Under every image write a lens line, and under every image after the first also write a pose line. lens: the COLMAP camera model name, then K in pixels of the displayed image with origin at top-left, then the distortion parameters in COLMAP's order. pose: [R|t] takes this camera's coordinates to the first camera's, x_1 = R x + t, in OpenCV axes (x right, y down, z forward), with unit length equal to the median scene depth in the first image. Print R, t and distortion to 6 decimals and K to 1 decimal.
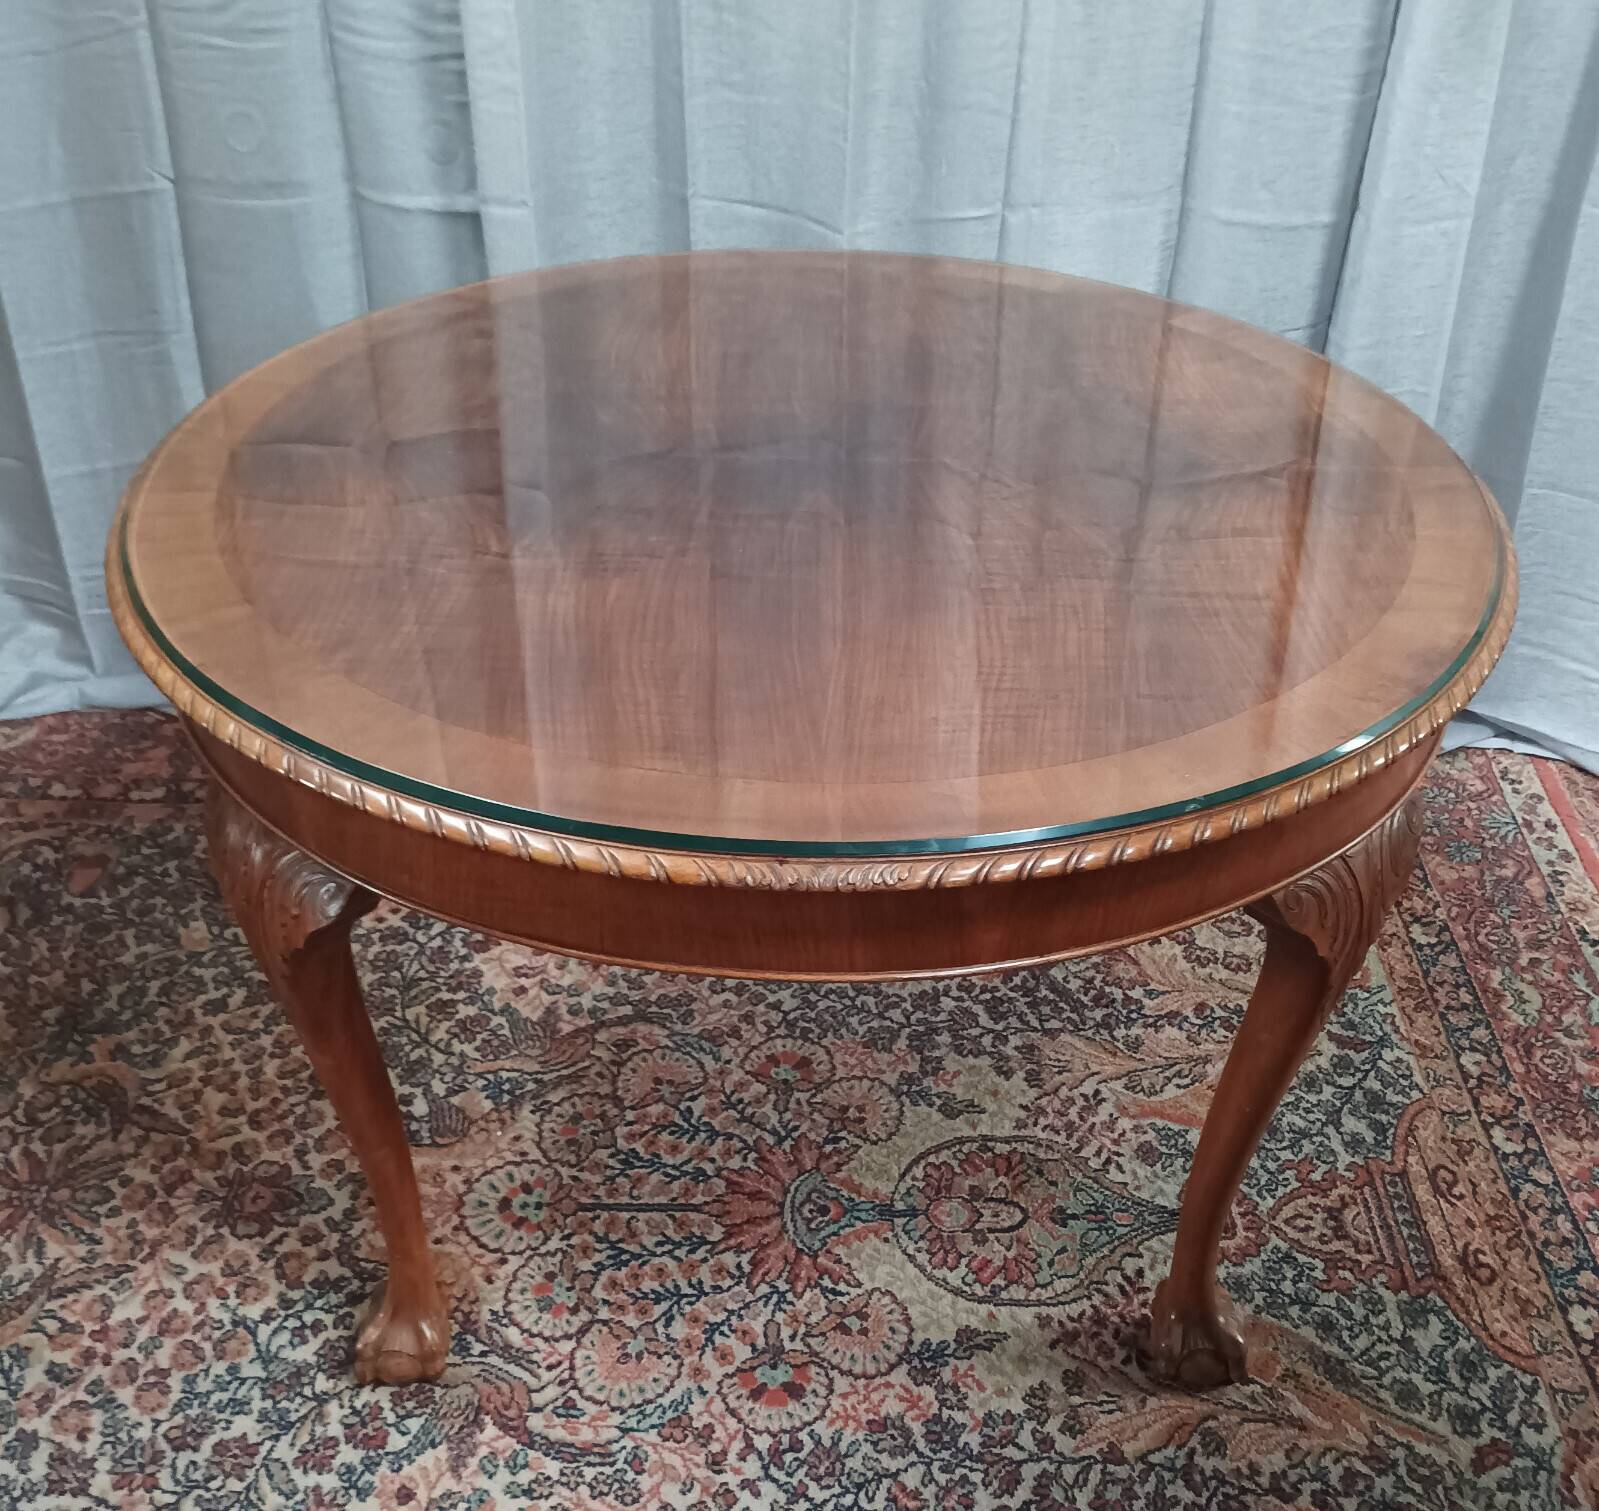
lens RADIAL K [[1778.8, 0, 820.9], [0, 1778.8, 806.3], [0, 0, 1]] dist [0.036834, -0.053654]
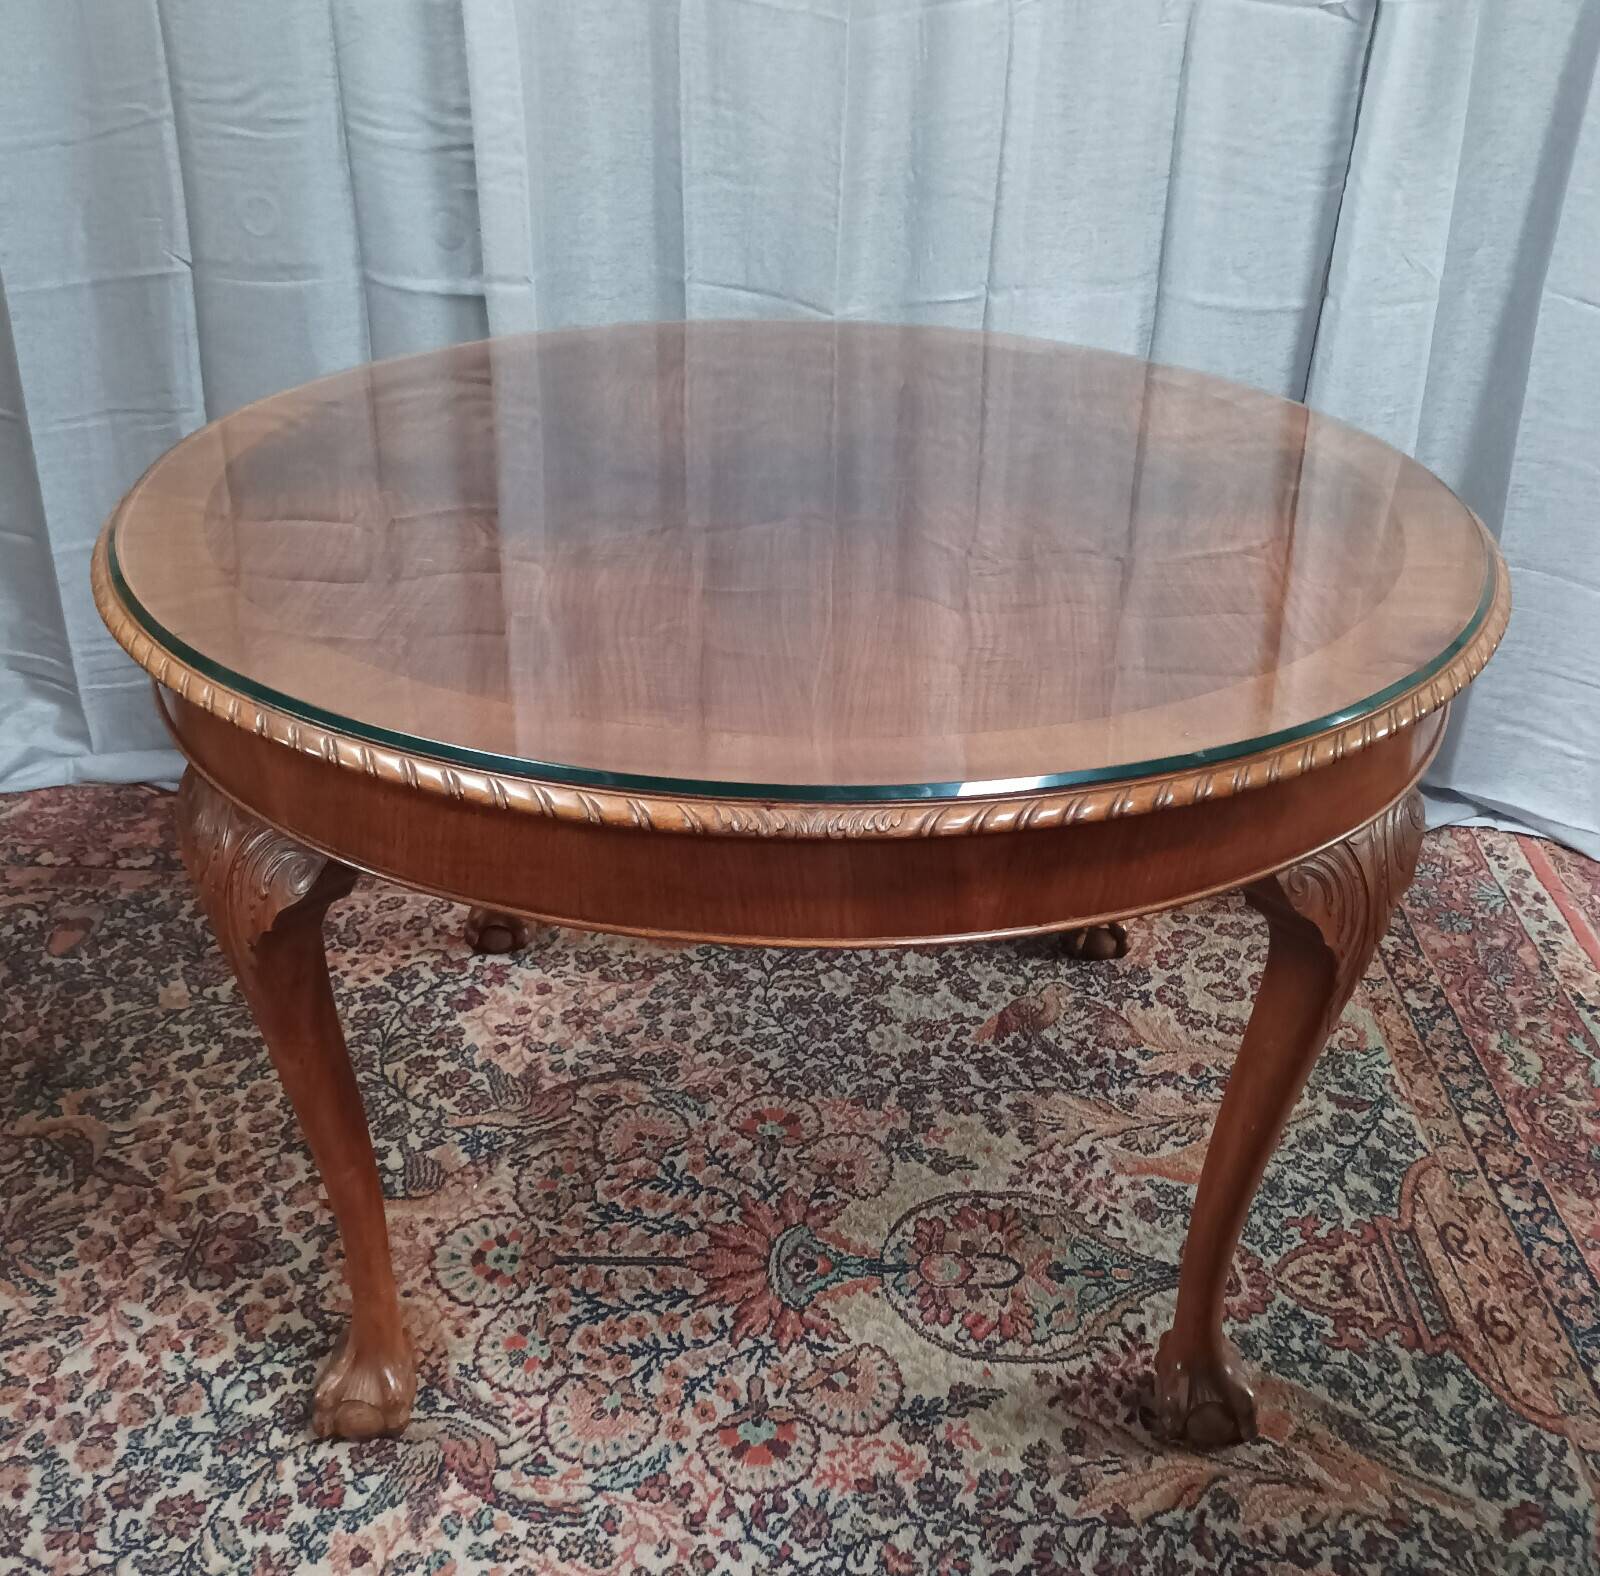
lens RADIAL K [[1715.4, 0, 815.3], [0, 1715.4, 751.7], [0, 0, 1]] dist [0.029819, -0.028148]
pose [[0.999983, 0.004811, 0.003206, -0.000170], [-0.004363, 0.991824, -0.127536, 0.073260], [-0.003794, 0.127520, 0.991829, 0.047511]]
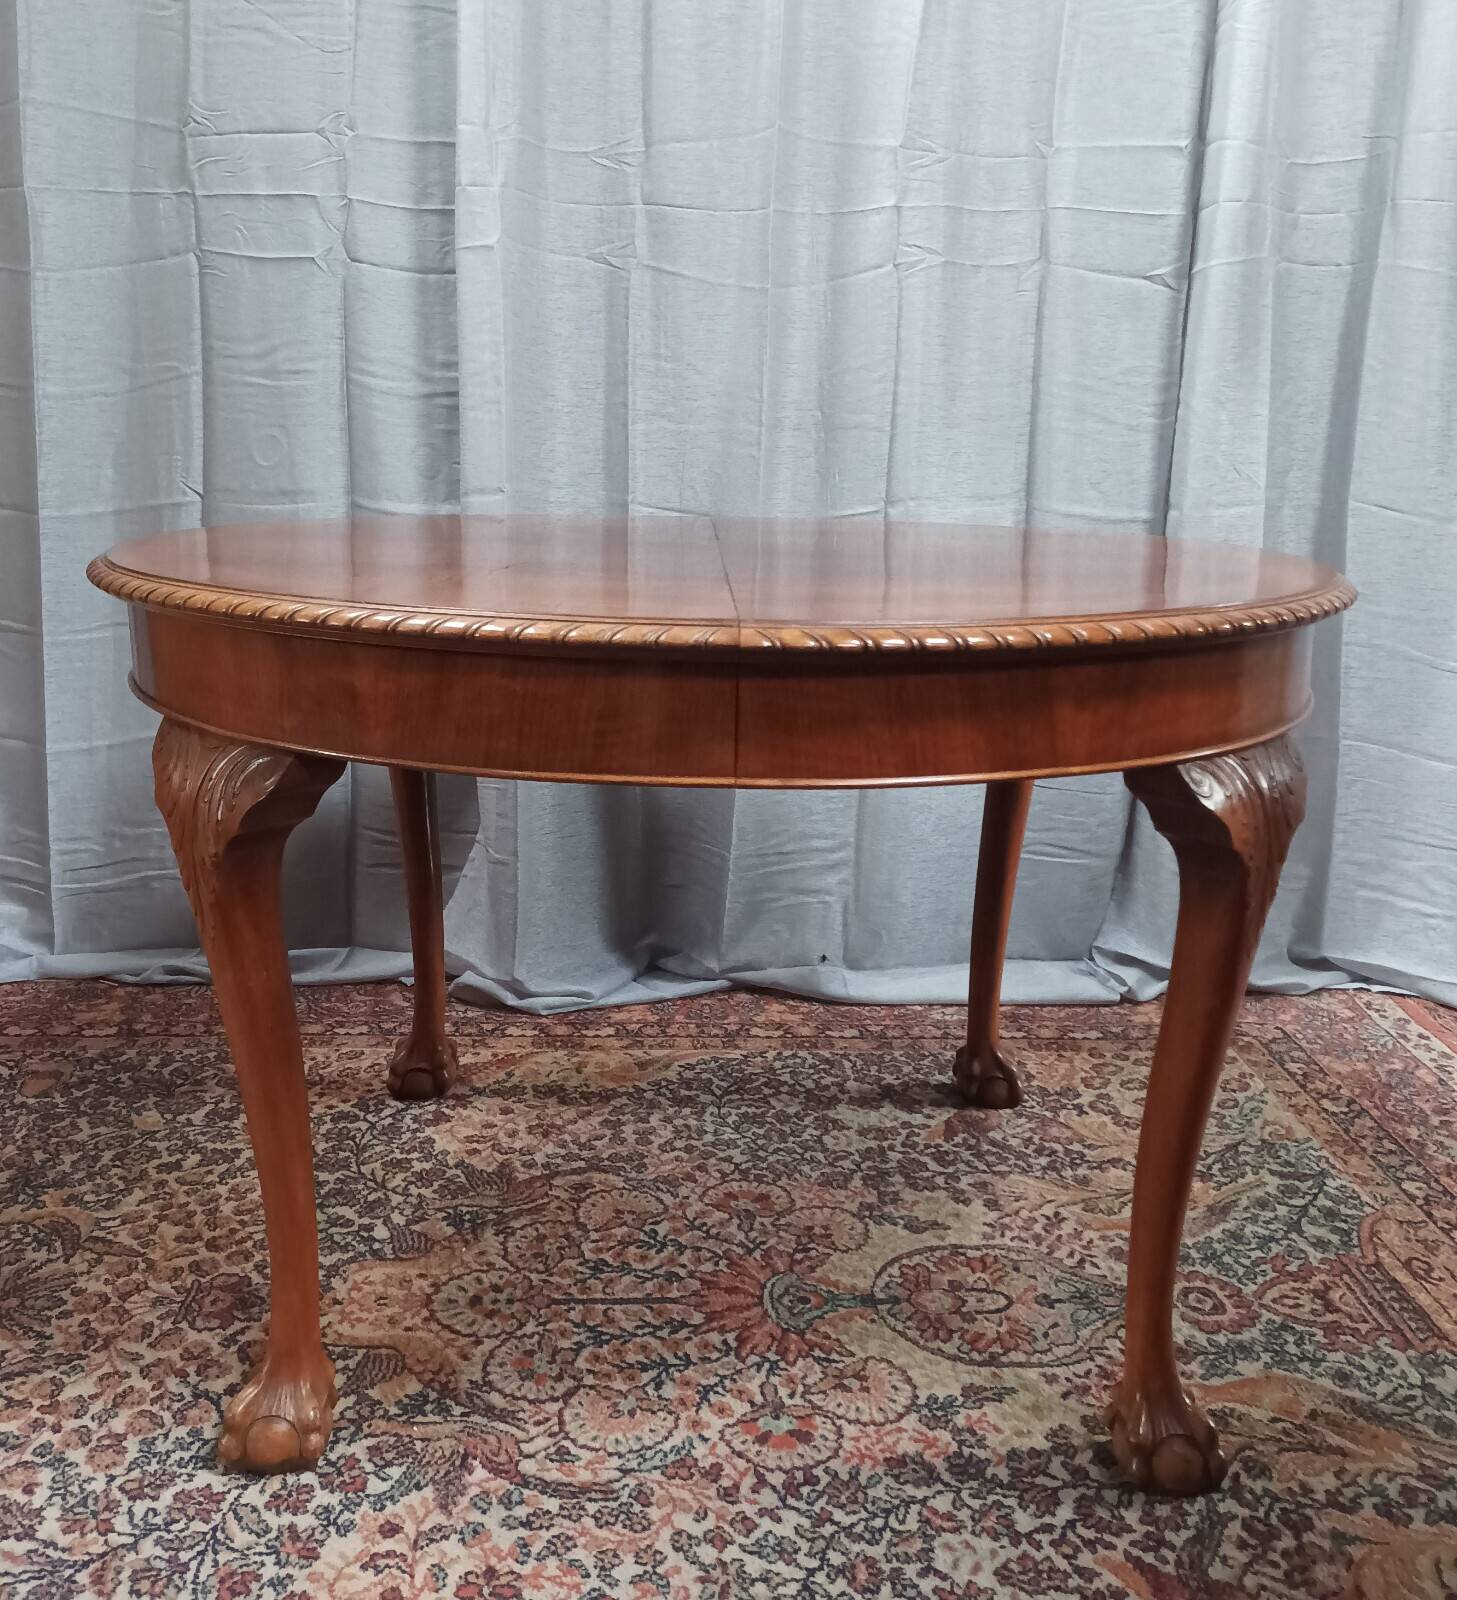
lens RADIAL K [[1616.0, 0, 687.8], [0, 1616.0, 708.8], [0, 0, 1]] dist [0.031171, -0.025883]
pose [[0.999007, -0.005261, 0.044245, -0.102895], [0.023469, 0.906217, -0.422160, 0.317595], [-0.037874, 0.422780, 0.905441, 0.065532]]
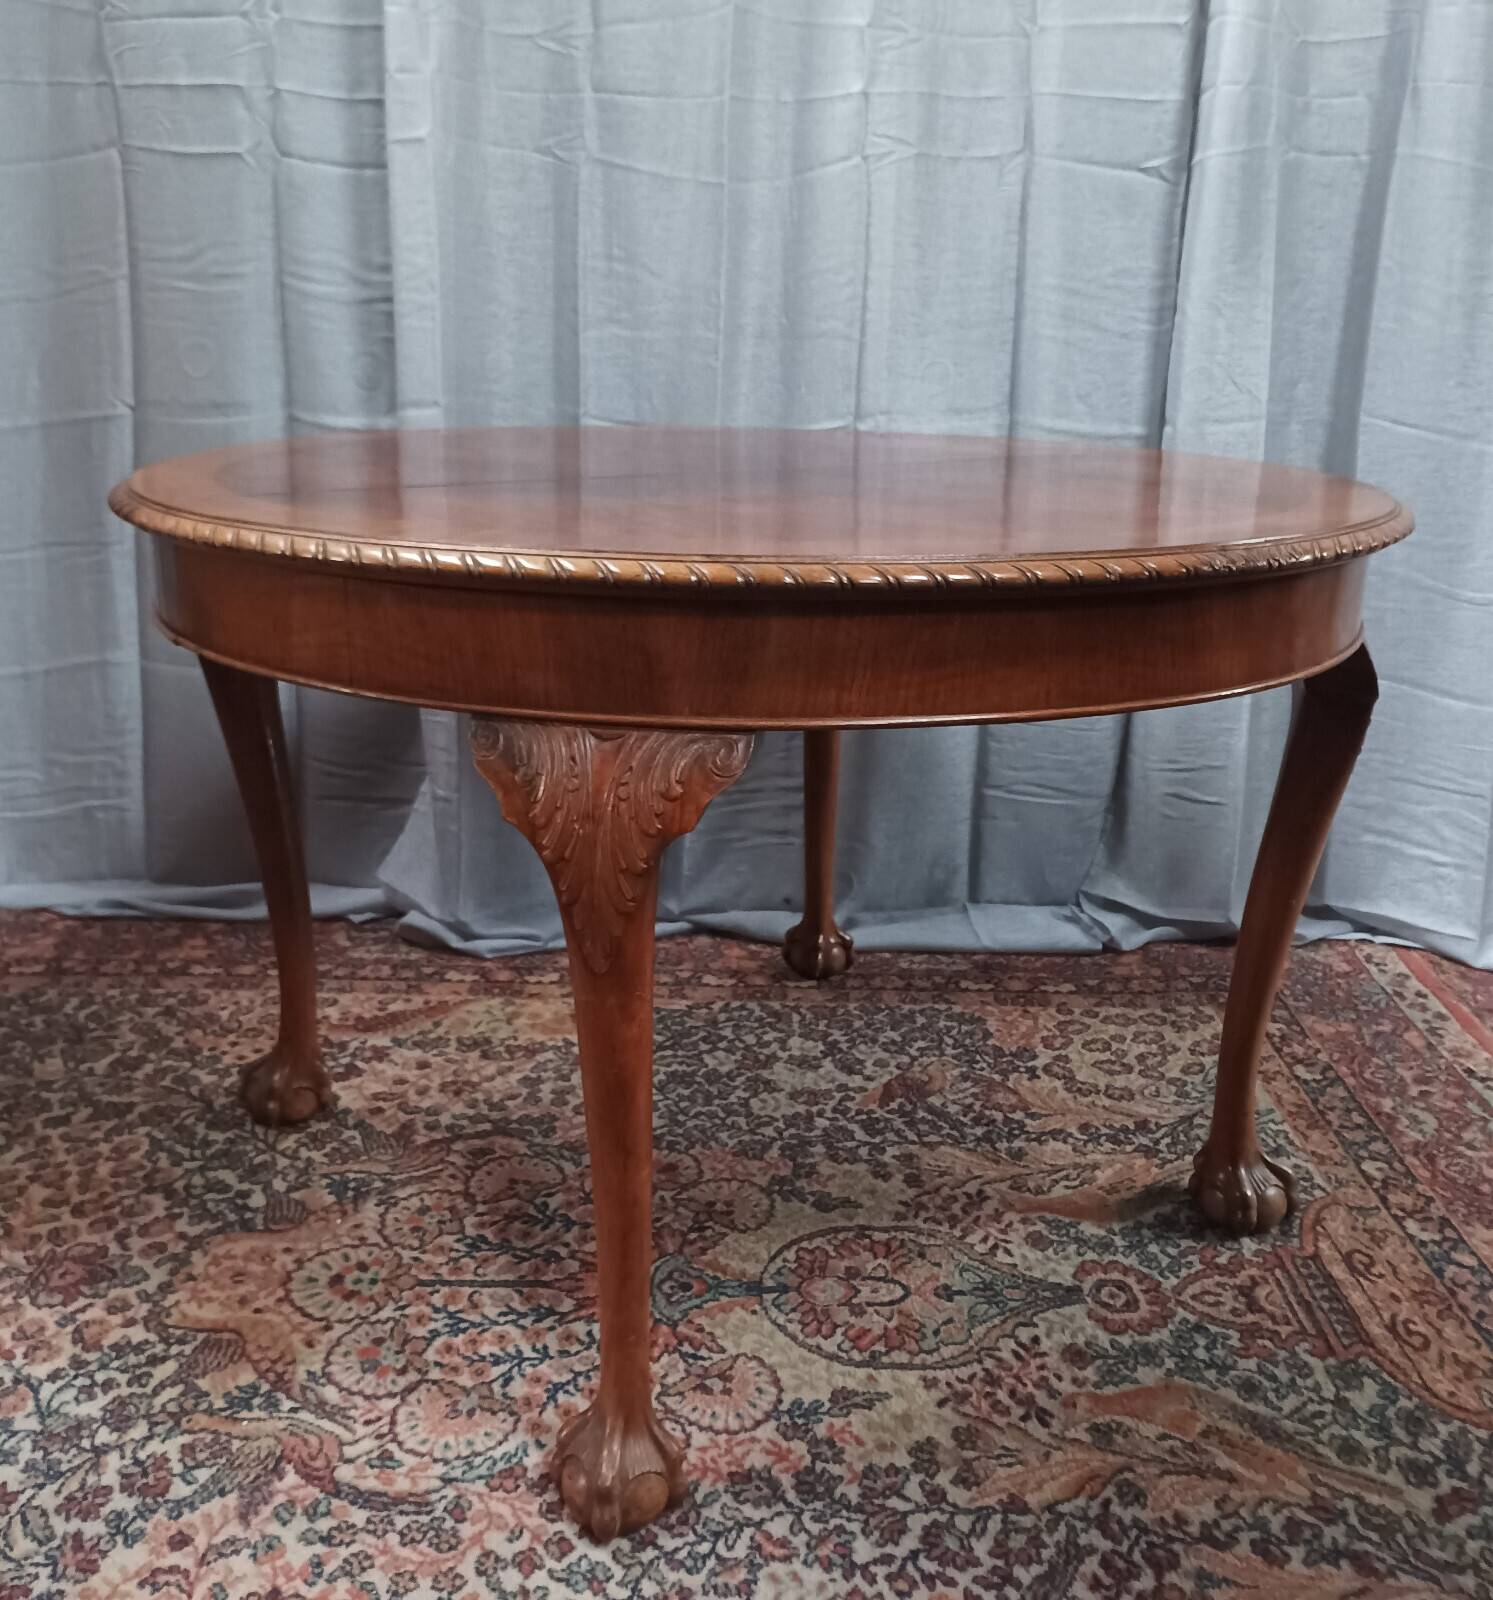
lens RADIAL K [[1632.0, 0, 727.1], [0, 1632.0, 698.1], [0, 0, 1]] dist [0.016468, -0.019025]
pose [[0.999995, 0.000846, 0.003170, 0.020558], [0.000390, 0.928659, -0.370933, 0.266625], [-0.003258, 0.370932, 0.928654, 0.115727]]
